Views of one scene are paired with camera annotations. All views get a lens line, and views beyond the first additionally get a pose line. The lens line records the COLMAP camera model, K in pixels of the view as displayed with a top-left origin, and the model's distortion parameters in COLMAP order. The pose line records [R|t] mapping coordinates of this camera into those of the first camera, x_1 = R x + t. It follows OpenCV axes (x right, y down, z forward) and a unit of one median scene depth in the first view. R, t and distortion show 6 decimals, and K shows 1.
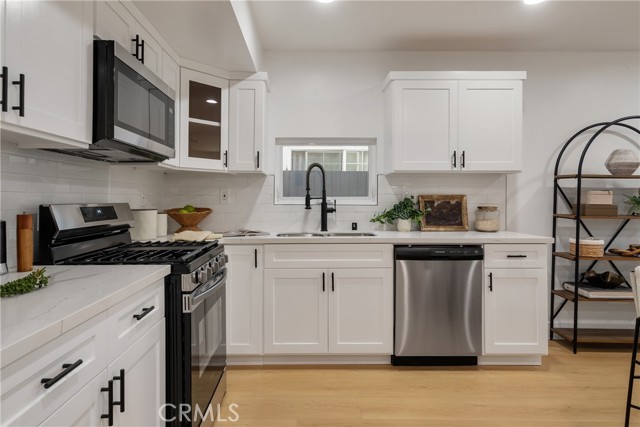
lens RADIAL K [[378.7, 0, 301.7], [0, 378.7, 199.4], [0, 0, 1]] dist [0.004959, 0.005113]
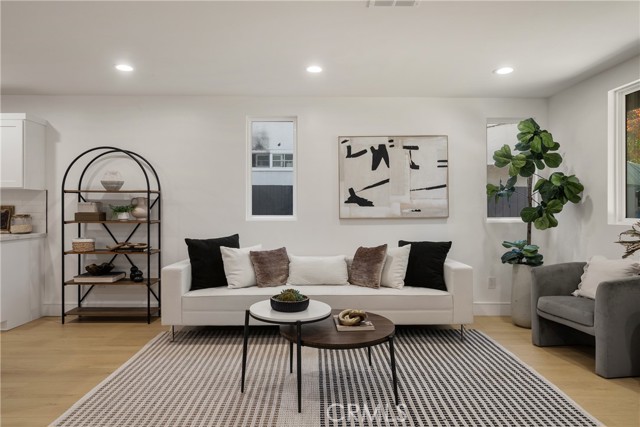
lens RADIAL K [[397.5, 0, 318.3], [0, 397.5, 214.4], [0, 0, 1]] dist [0.005718, 0.002437]
pose [[0.999960, -0.005140, -0.007308, 1.621813], [0.005151, 0.999986, 0.001450, 0.023072], [0.007301, -0.001487, 0.999972, -0.398644]]
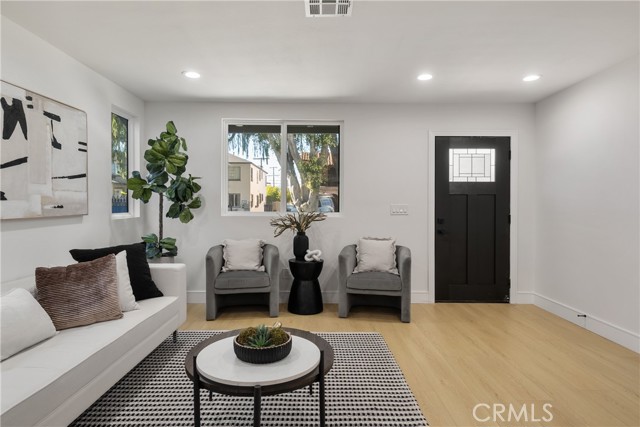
lens RADIAL K [[349.8, 0, 322.3], [0, 349.8, 206.2], [0, 0, 1]] dist [0.002465, -0.005373]
pose [[-0.020155, -0.009692, 0.999750, 1.035521], [-0.000397, 0.999953, 0.009686, 0.002216], [-0.999797, -0.000202, -0.020158, 0.402032]]
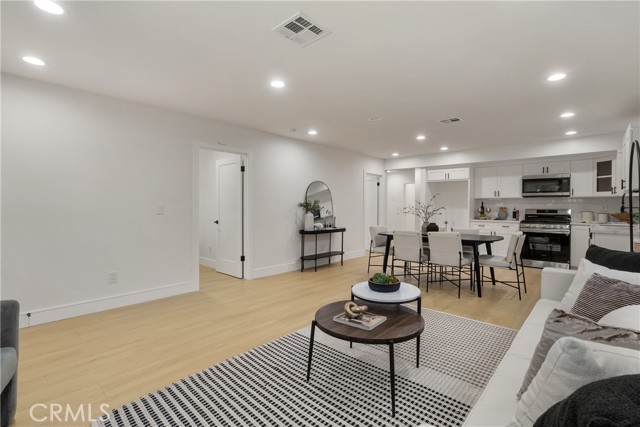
lens RADIAL K [[299.2, 0, 318.5], [0, 299.2, 209.6], [0, 0, 1]] dist [0.005755, 0.001800]
pose [[-0.662748, 0.000537, -0.748842, 2.313894], [-0.011326, 0.999878, 0.010742, 0.007555], [0.748757, 0.015601, -0.662661, 0.867243]]
